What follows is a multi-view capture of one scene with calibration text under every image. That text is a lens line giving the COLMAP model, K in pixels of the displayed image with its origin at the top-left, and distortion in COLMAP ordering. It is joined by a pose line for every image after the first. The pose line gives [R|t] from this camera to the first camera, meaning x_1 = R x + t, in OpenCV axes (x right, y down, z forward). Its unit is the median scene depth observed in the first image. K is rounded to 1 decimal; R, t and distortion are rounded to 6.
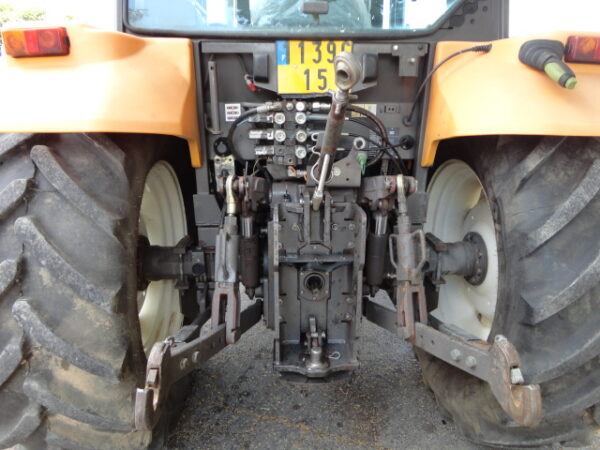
lens RADIAL K [[438.6, 0, 301.9], [0, 438.6, 220.7], [0, 0, 1]] dist [-0.004692, -0.010848]
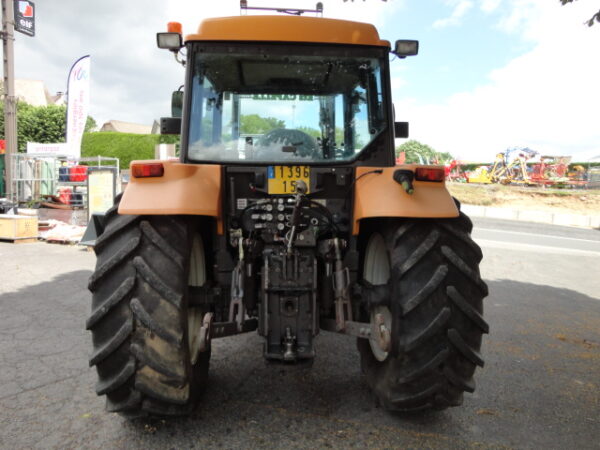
lens RADIAL K [[438.6, 0, 298.3], [0, 438.6, 225.2], [0, 0, 1]] dist [-0.004692, -0.010848]
pose [[0.999877, 0.004113, 0.015103, 0.041249], [-0.001304, 0.983391, -0.181495, 0.162785], [-0.015599, 0.181453, 0.983276, -0.751303]]
